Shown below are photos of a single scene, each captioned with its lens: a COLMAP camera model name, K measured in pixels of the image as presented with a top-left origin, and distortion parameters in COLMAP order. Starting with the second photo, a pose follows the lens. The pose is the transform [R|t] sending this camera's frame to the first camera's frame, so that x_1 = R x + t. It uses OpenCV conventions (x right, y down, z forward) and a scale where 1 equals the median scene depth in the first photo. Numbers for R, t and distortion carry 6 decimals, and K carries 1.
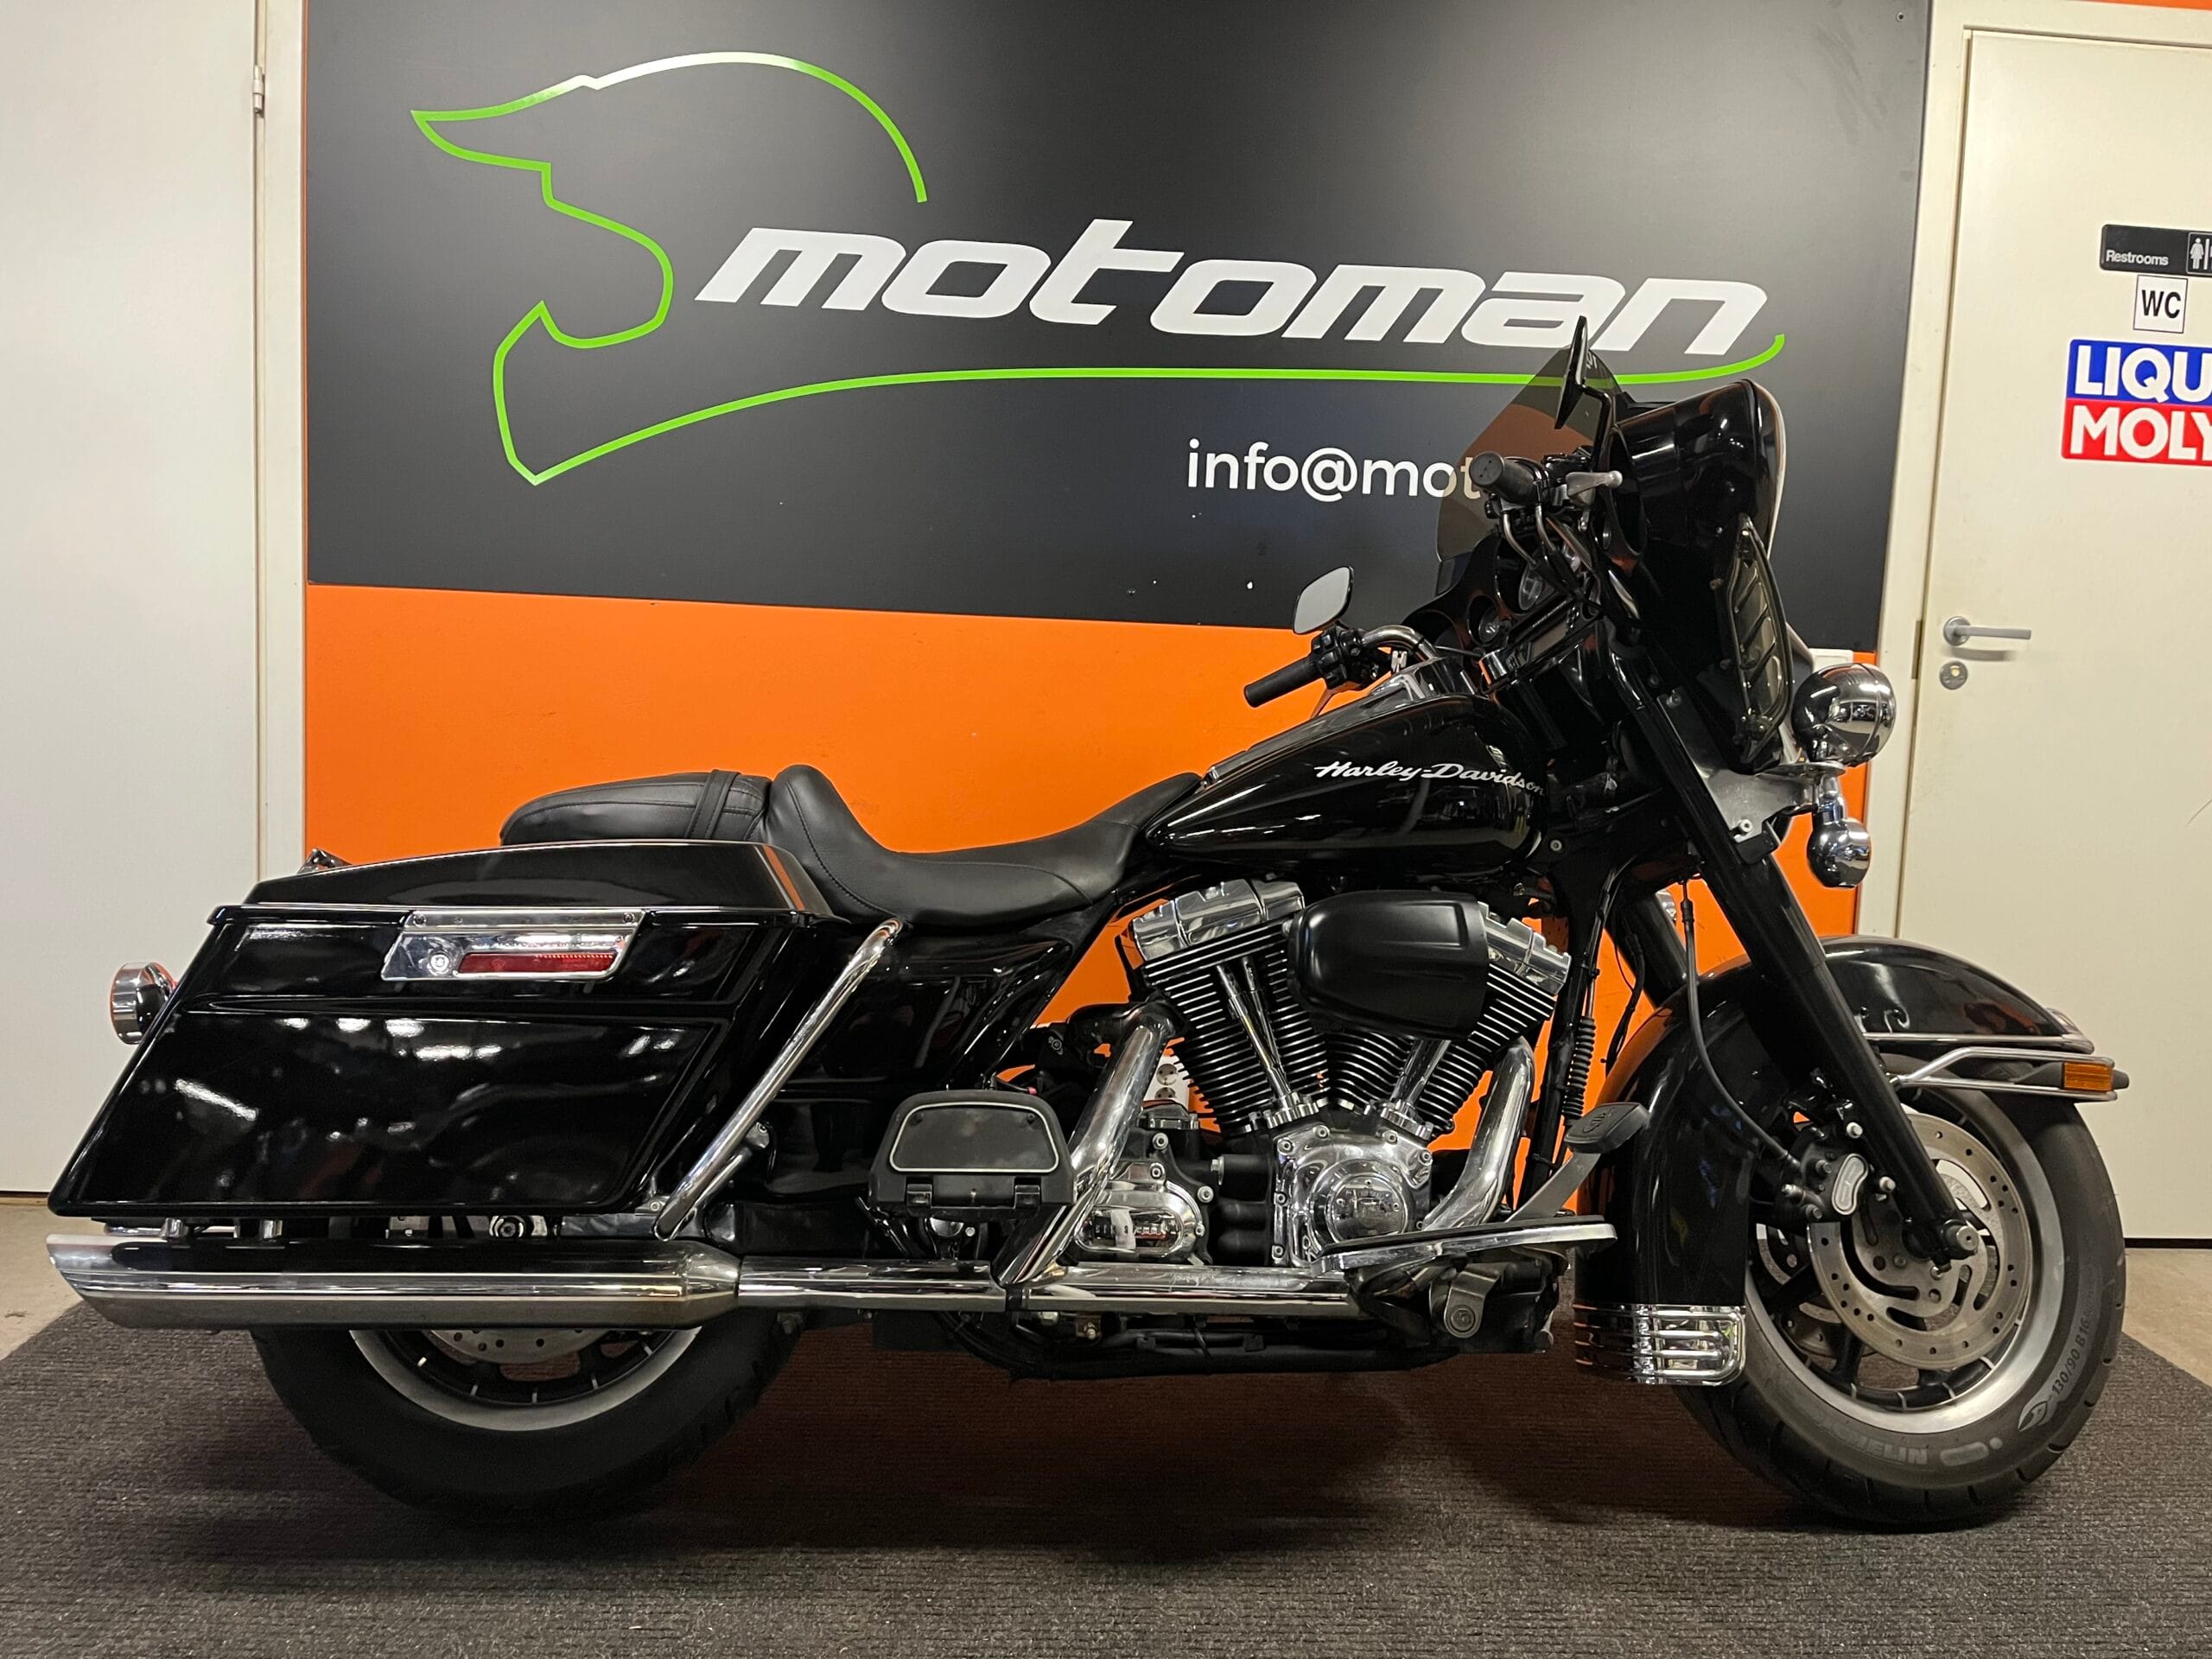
lens RADIAL K [[1665.5, 0, 1095.6], [0, 1665.5, 803.0], [0, 0, 1]] dist [0.069761, -0.101625]
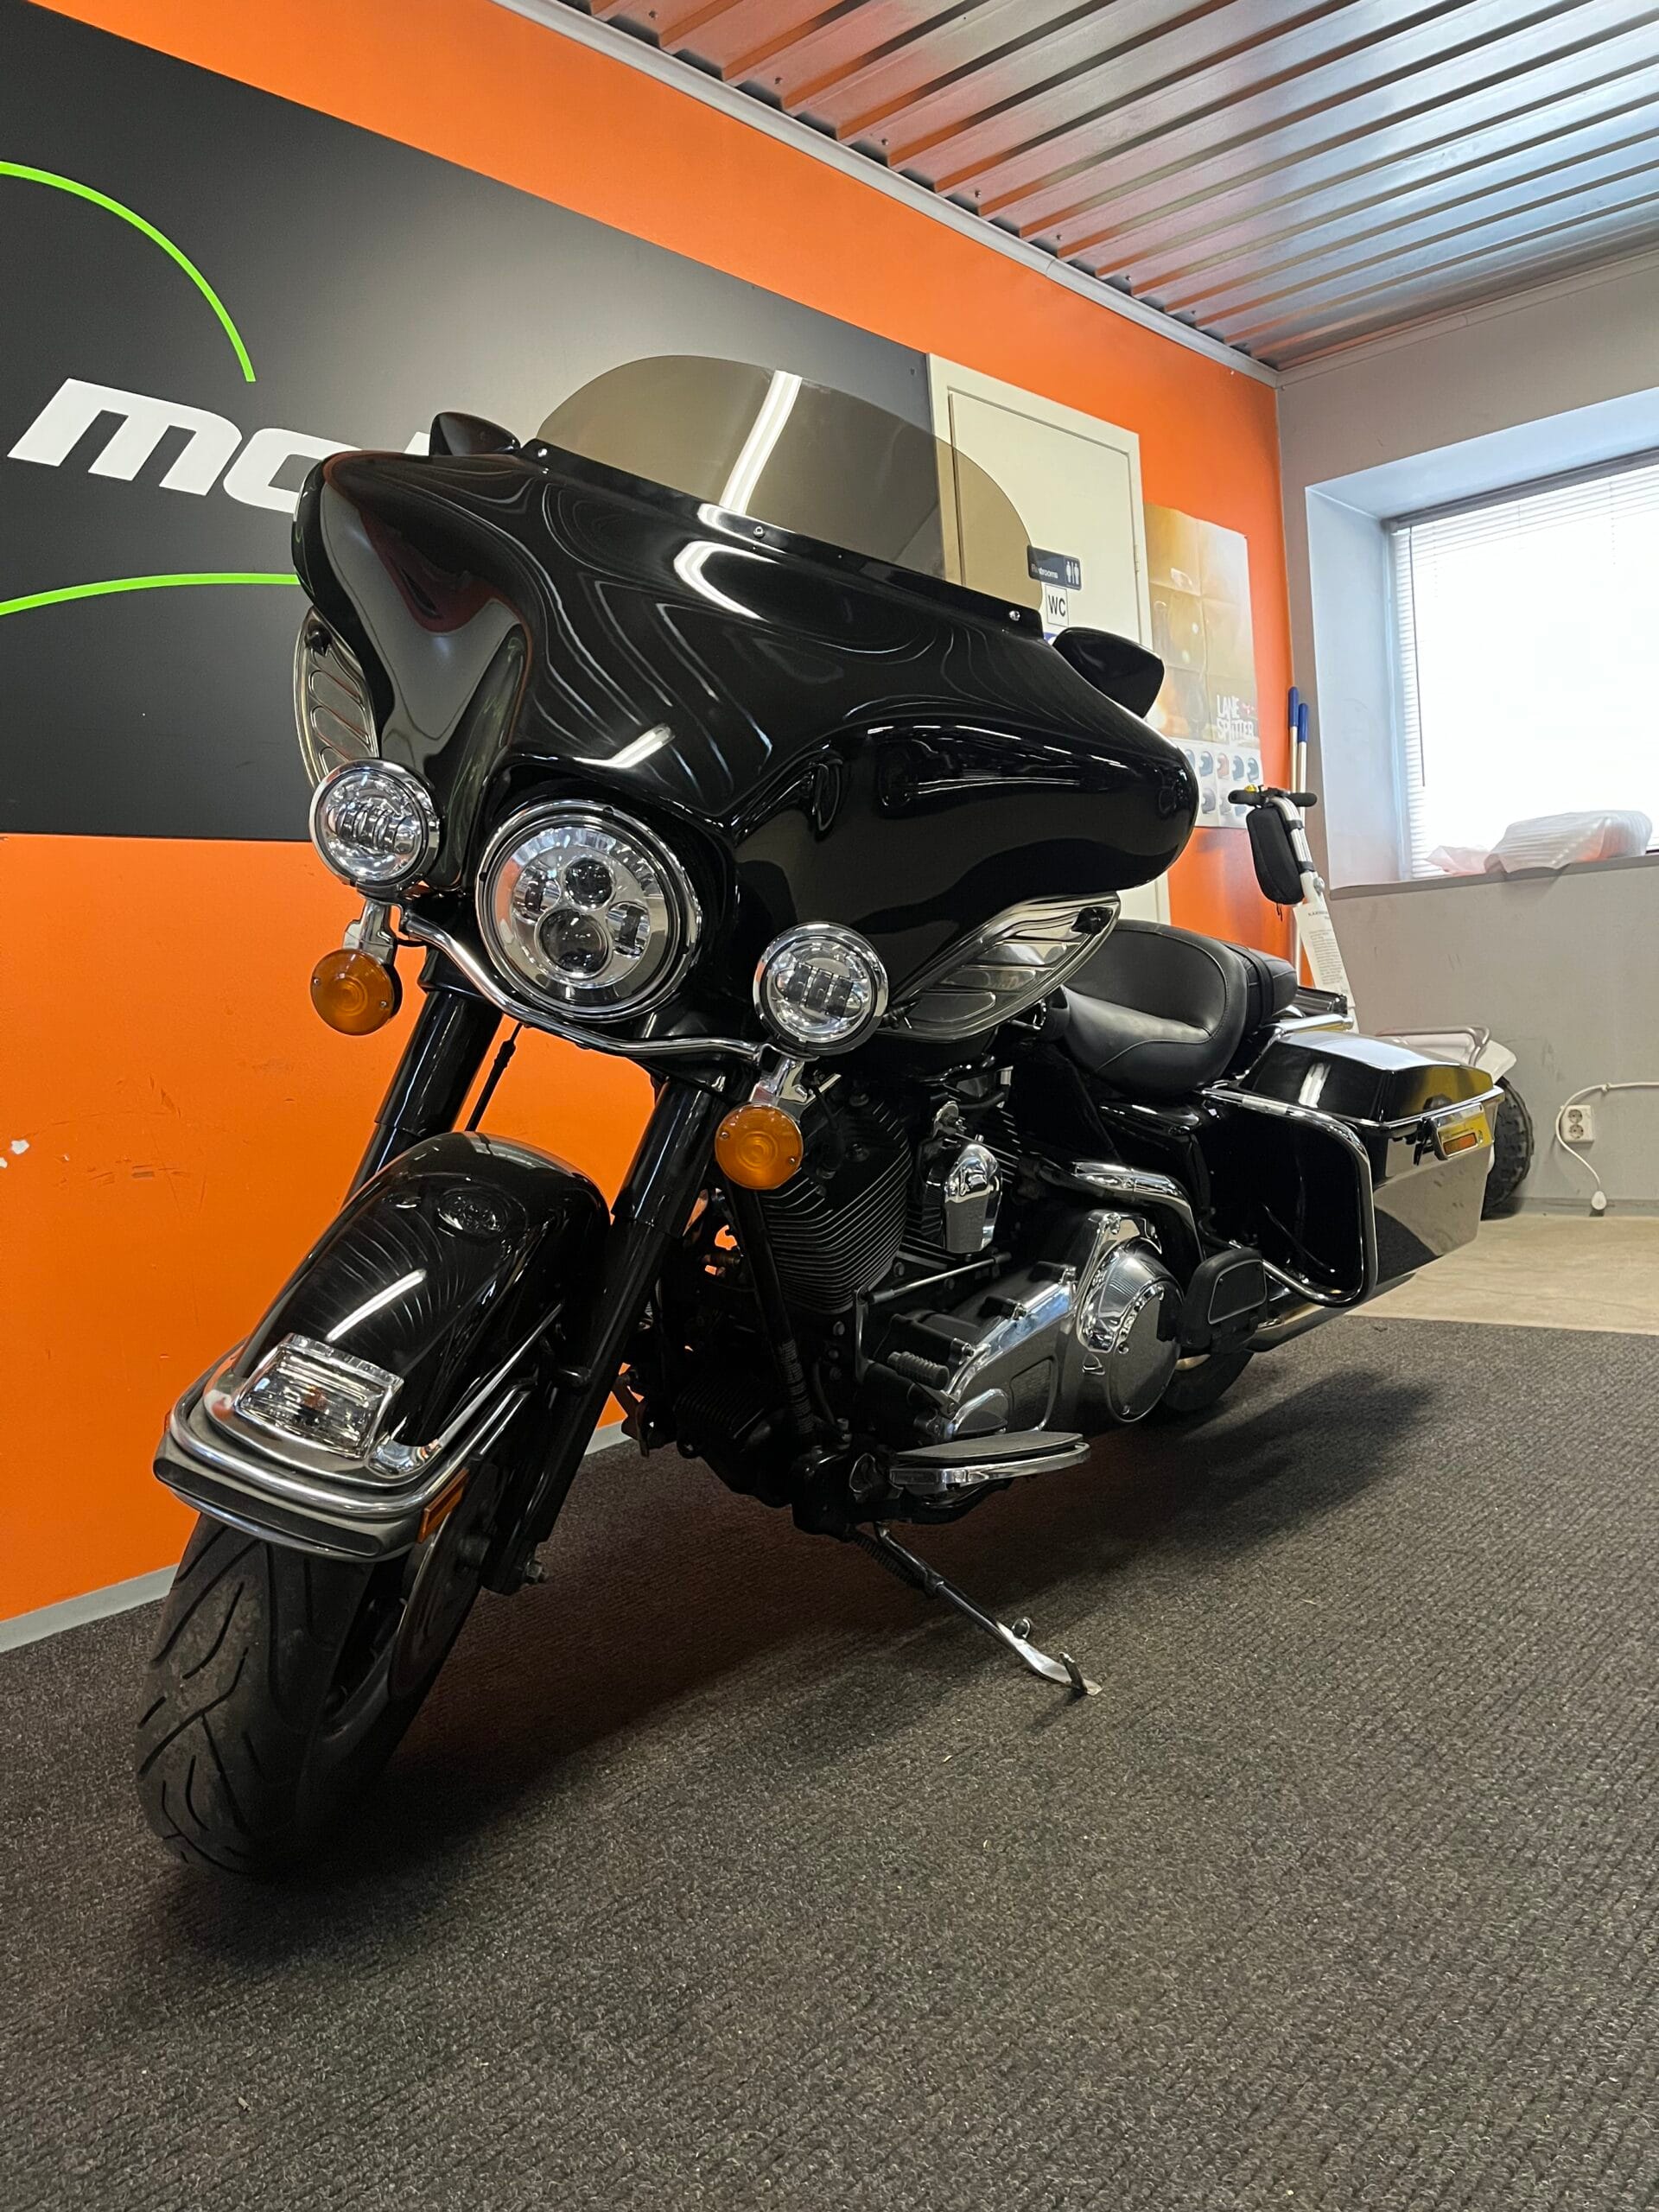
lens RADIAL K [[1665.5, 0, 847.9], [0, 1665.5, 1083.4], [0, 0, 1]] dist [0.069761, -0.101625]
pose [[0.686615, -0.130297, 0.715250, -0.563021], [0.164405, 0.986151, 0.021824, 0.040913], [-0.708189, 0.102606, 0.698528, 0.184589]]
